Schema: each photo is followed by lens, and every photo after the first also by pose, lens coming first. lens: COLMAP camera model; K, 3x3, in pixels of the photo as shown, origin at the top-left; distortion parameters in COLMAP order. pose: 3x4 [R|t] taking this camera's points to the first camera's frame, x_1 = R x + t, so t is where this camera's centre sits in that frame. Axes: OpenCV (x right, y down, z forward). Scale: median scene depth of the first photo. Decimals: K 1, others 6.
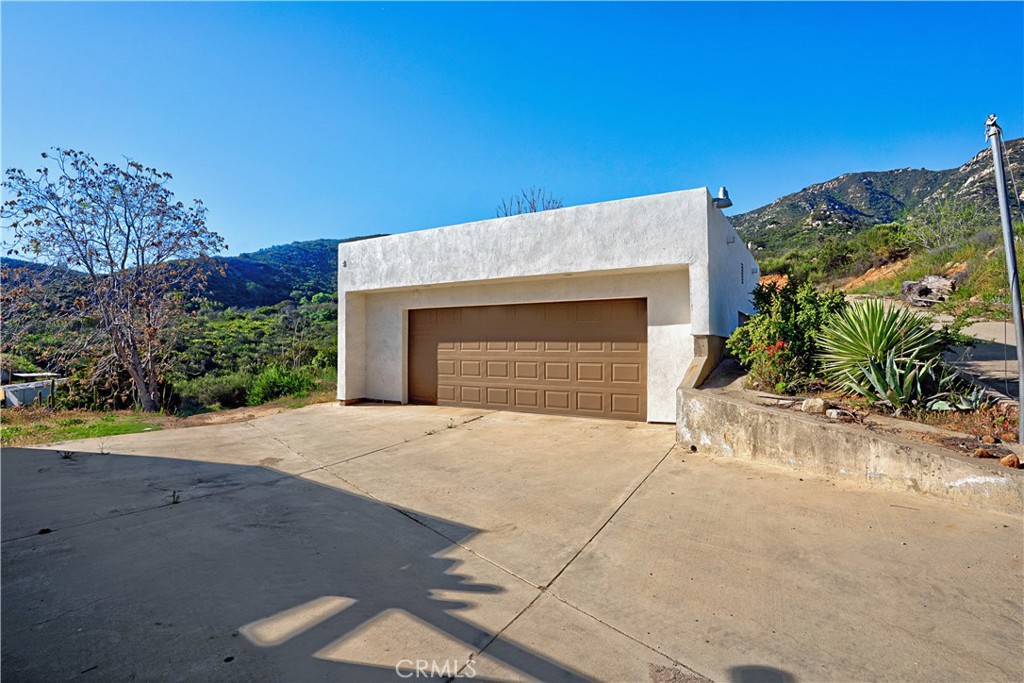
lens RADIAL K [[493.0, 0, 510.7], [0, 493.0, 346.1], [0, 0, 1]] dist [-0.077685, 0.032133]
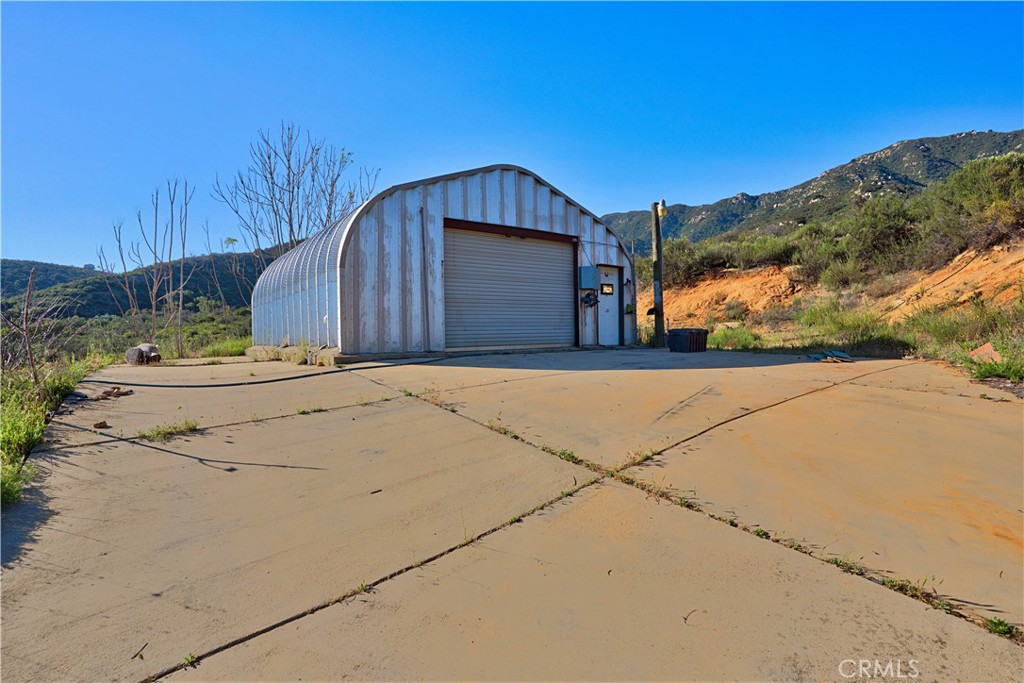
lens RADIAL K [[493.0, 0, 510.7], [0, 493.0, 346.1], [0, 0, 1]] dist [-0.077685, 0.032133]
pose [[0.996975, -0.018262, -0.075550, 0.054654], [0.020352, 0.999429, 0.026985, -0.014463], [0.075014, -0.028441, 0.996777, 0.079012]]
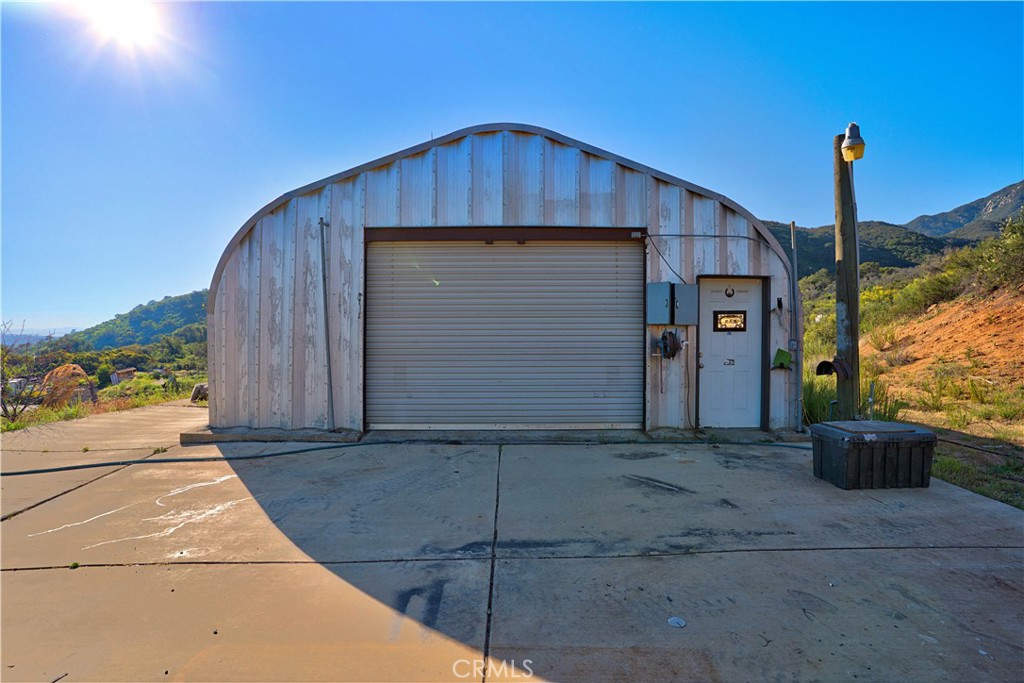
lens RADIAL K [[493.0, 0, 510.7], [0, 493.0, 346.1], [0, 0, 1]] dist [-0.077685, 0.032133]
pose [[0.761672, 0.005991, -0.647935, 0.071100], [0.002878, 0.999916, 0.012628, -0.018302], [0.647956, -0.011484, 0.761591, 0.106648]]
